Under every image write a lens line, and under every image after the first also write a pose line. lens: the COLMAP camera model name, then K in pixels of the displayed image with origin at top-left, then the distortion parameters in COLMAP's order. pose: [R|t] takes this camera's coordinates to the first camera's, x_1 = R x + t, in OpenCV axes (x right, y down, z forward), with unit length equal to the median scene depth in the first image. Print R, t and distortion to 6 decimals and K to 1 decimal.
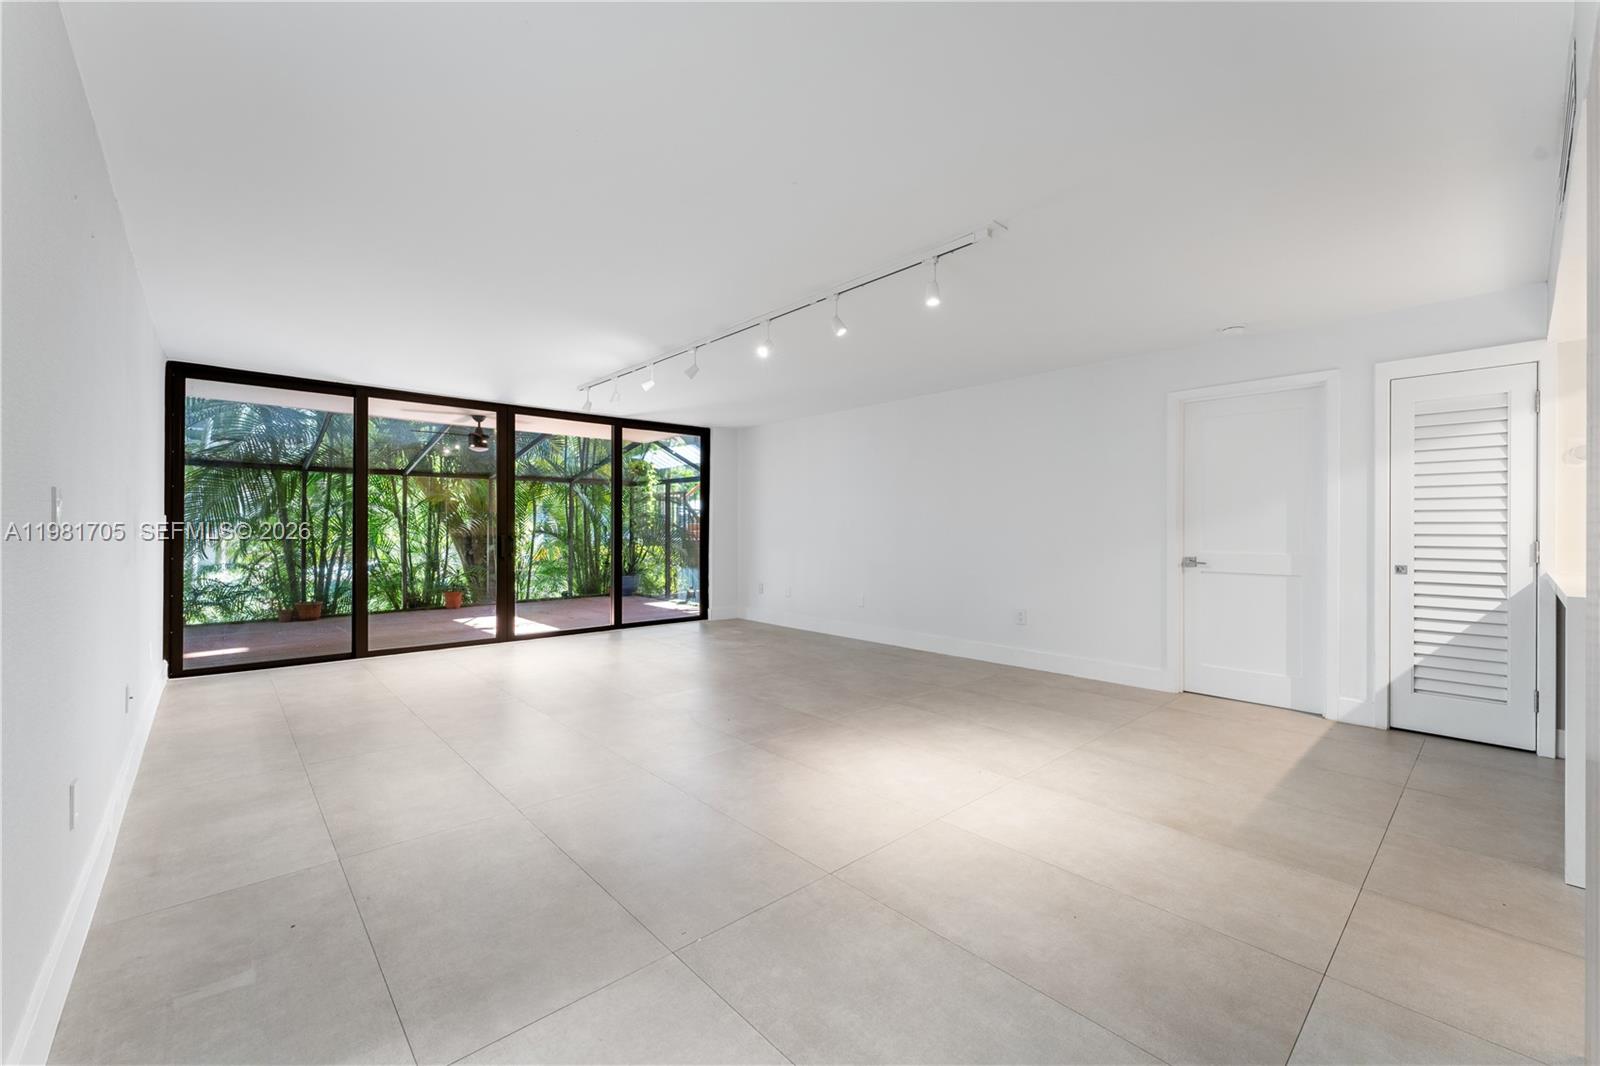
lens RADIAL K [[641.2, 0, 805.0], [0, 641.2, 534.4], [0, 0, 1]] dist [-0.002217, 0.001457]
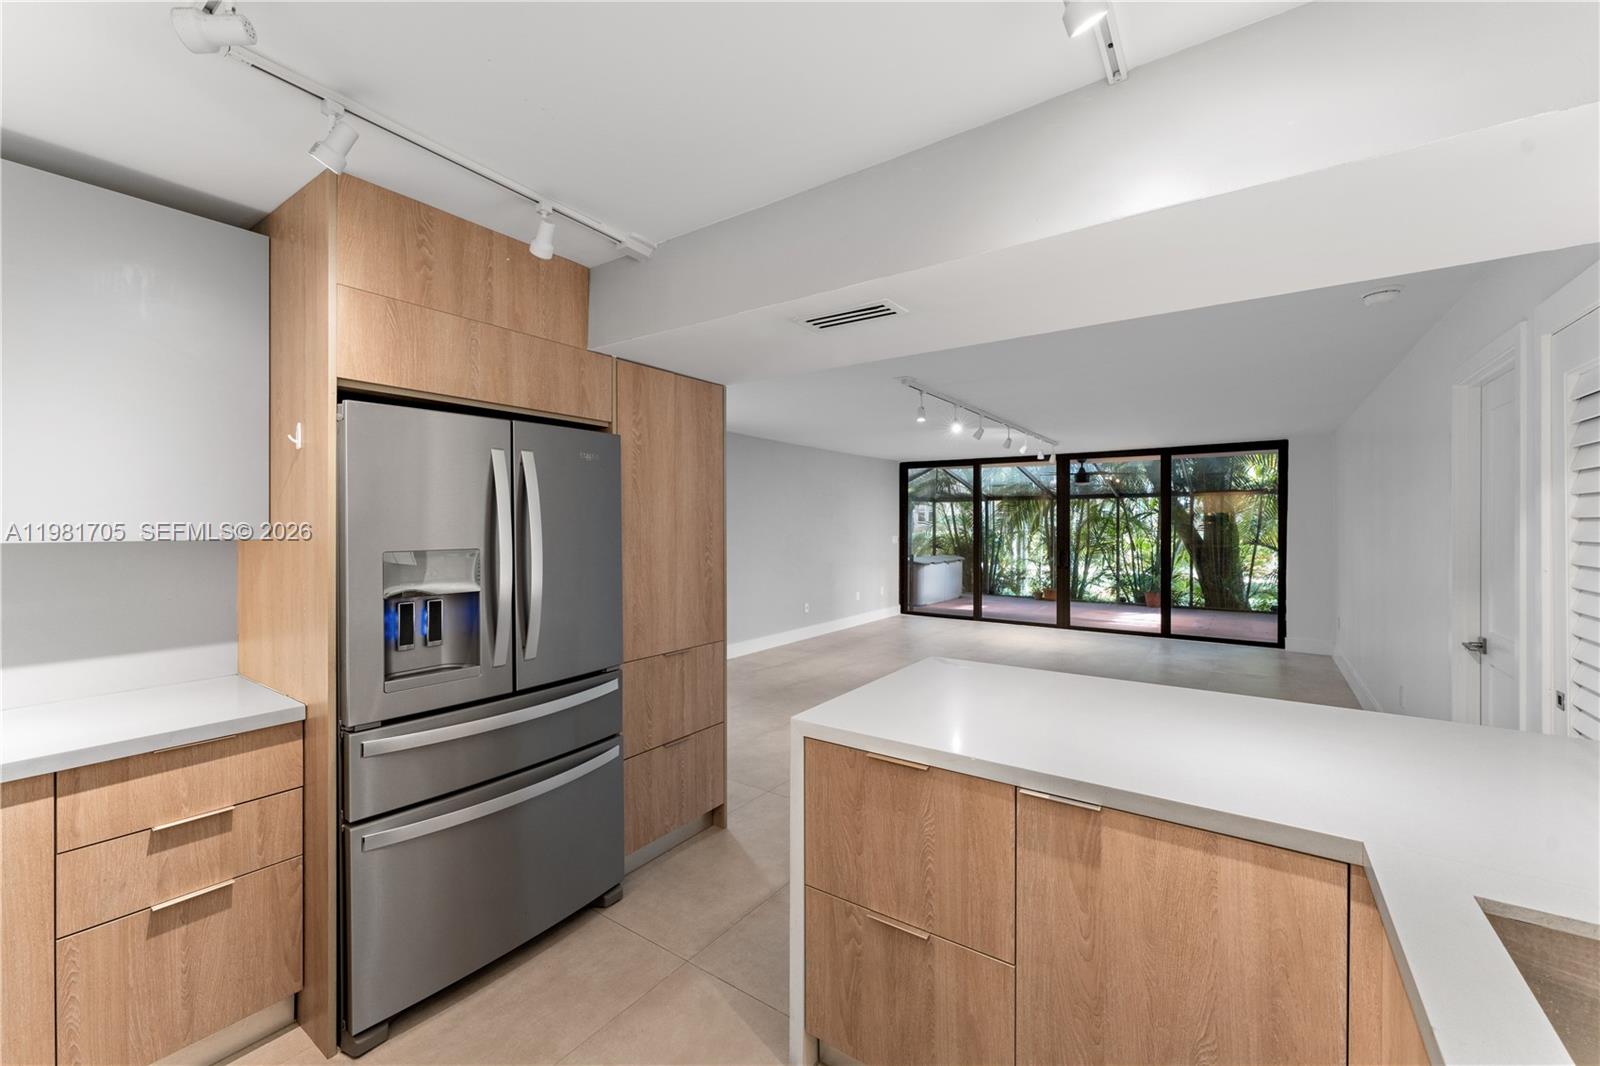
lens RADIAL K [[641.2, 0, 800.4], [0, 641.2, 524.3], [0, 0, 1]] dist [-0.002217, 0.001457]
pose [[0.217383, 0.000461, -0.976086, 1.260255], [-0.010501, 0.999943, -0.001866, -0.076957], [0.976030, 0.010656, 0.217375, 0.281210]]
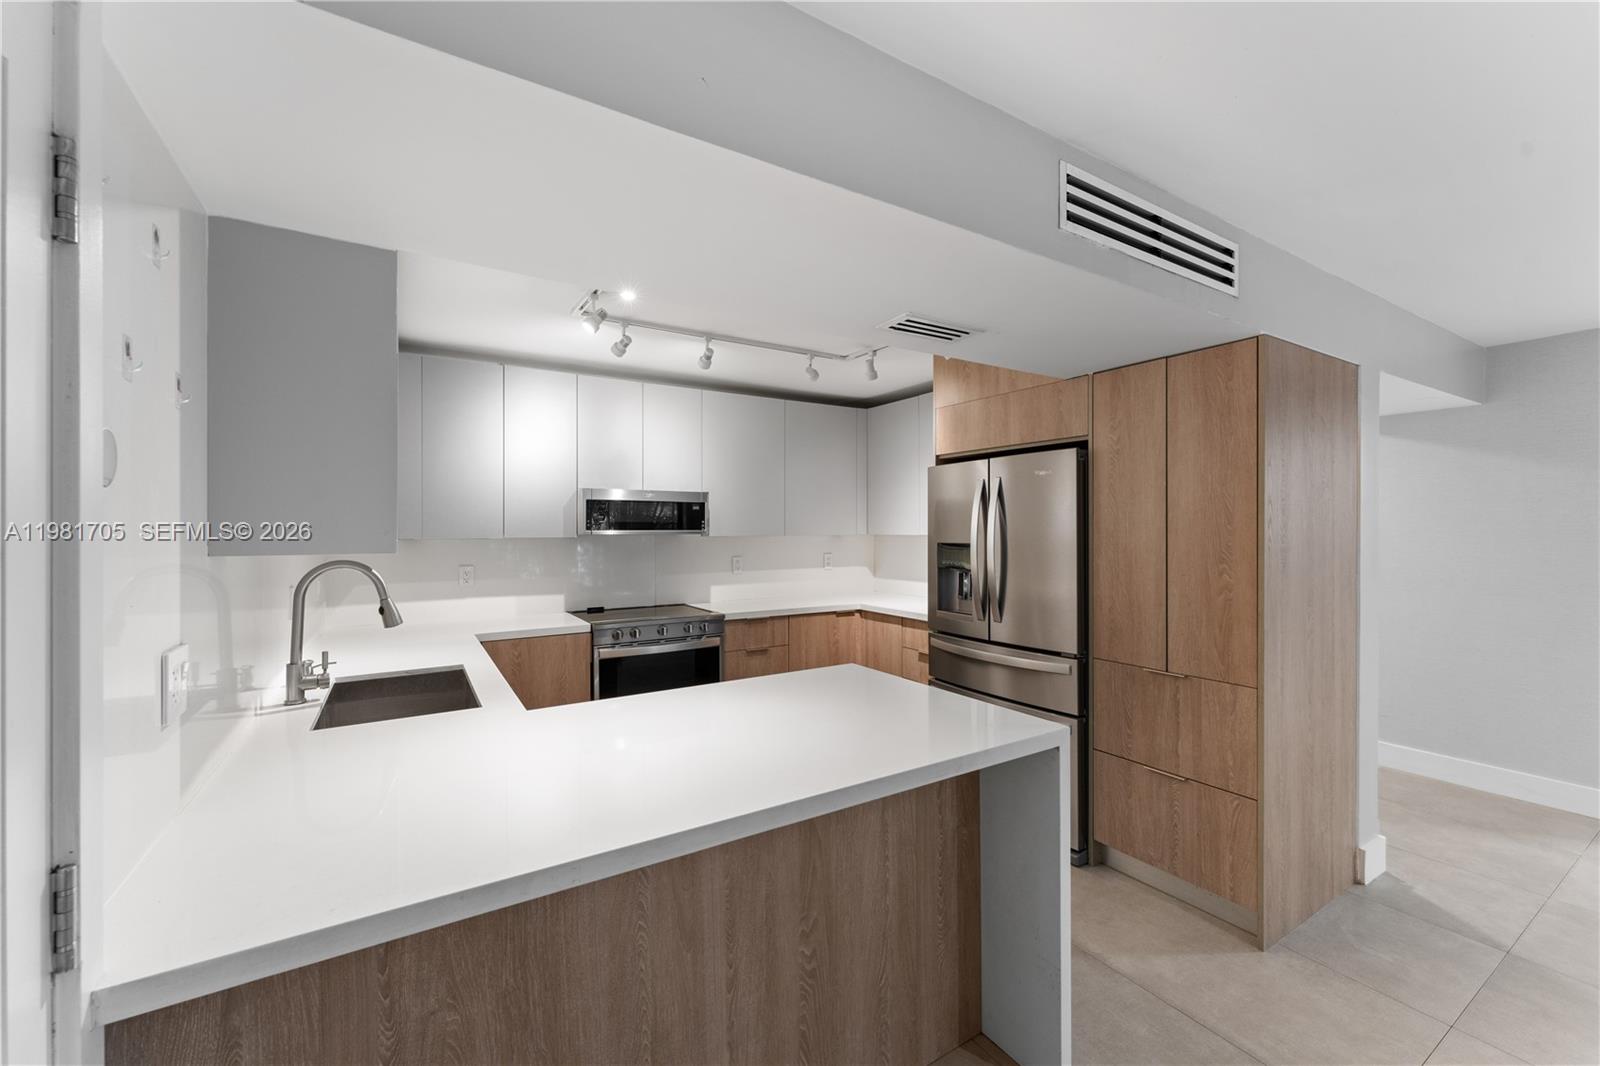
lens RADIAL K [[641.2, 0, 802.0], [0, 641.2, 530.7], [0, 0, 1]] dist [-0.002217, 0.001457]
pose [[-0.982546, 0.001422, 0.186012, 0.755245], [0.004575, 0.999853, 0.016521, -0.086748], [-0.185961, 0.017084, -0.982409, 1.006226]]
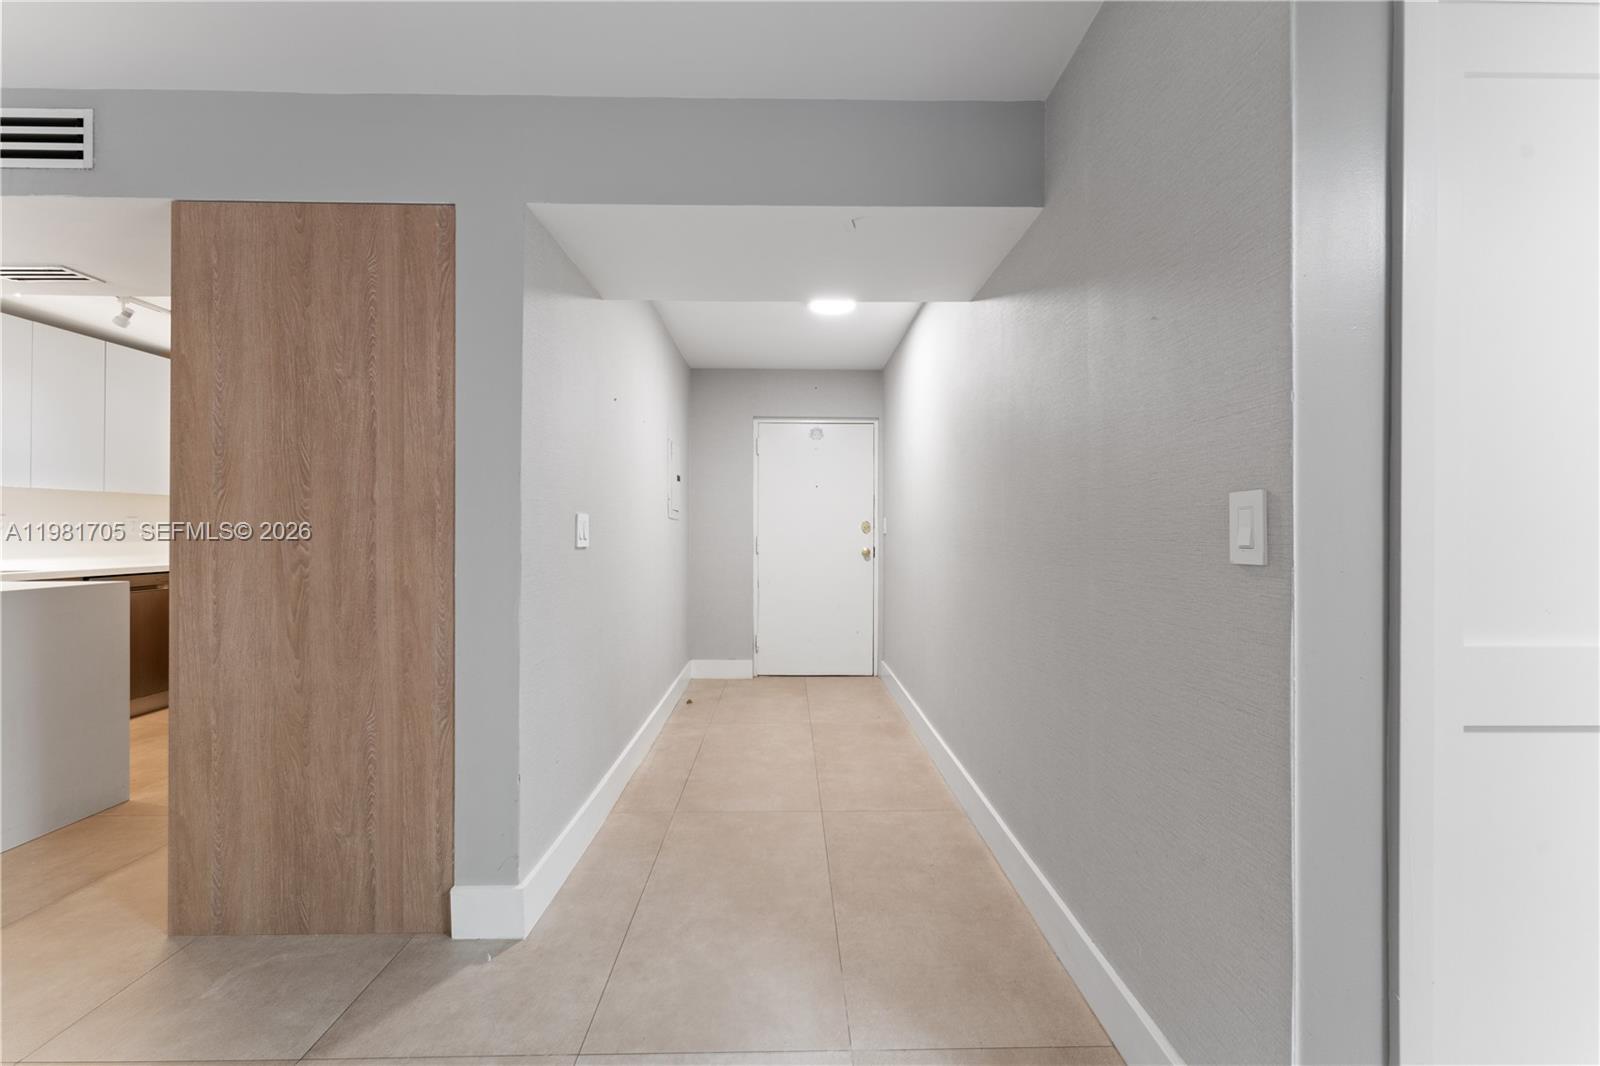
lens RADIAL K [[641.2, 0, 803.0], [0, 641.2, 532.1], [0, 0, 1]] dist [-0.002217, 0.001457]
pose [[-0.750473, -0.003434, 0.660892, -0.229512], [0.004540, 0.999936, 0.010351, -0.004010], [-0.660885, 0.010769, -0.750410, 0.409553]]
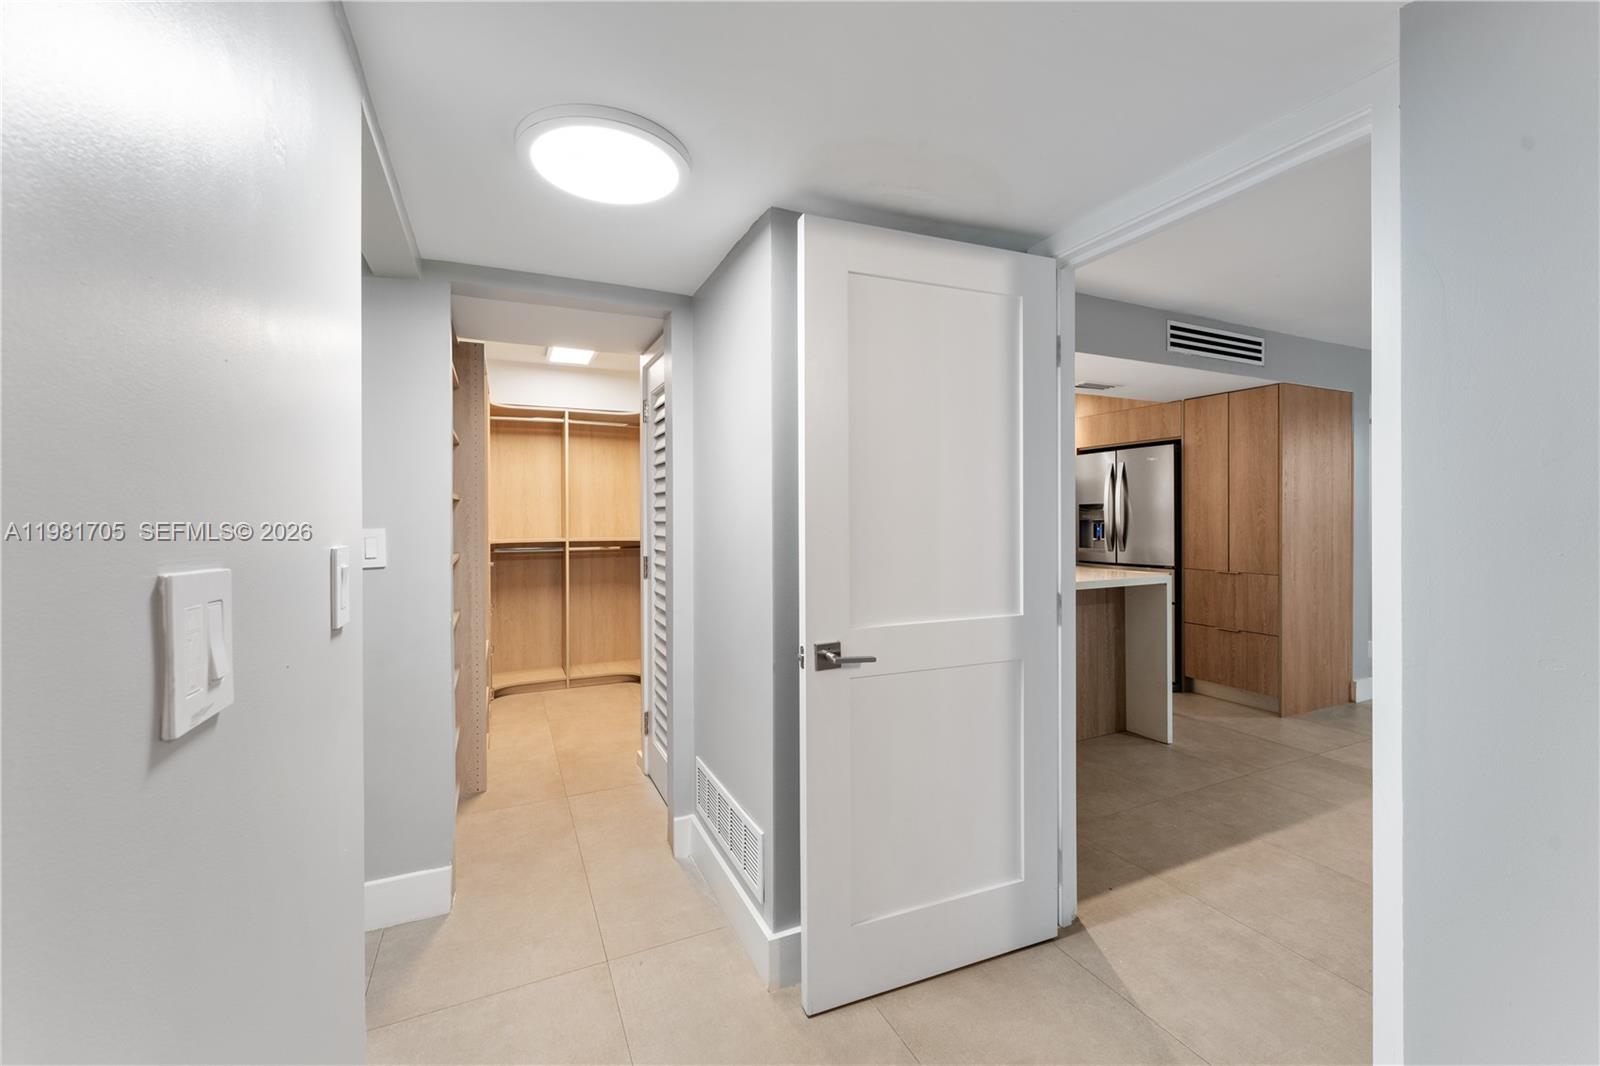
lens RADIAL K [[641.2, 0, 801.7], [0, 641.2, 520.2], [0, 0, 1]] dist [-0.002217, 0.001457]
pose [[-0.954453, 0.002279, 0.298354, 0.898172], [0.007838, 0.999817, 0.017436, -0.049056], [-0.298259, 0.018981, -0.954296, 1.617090]]
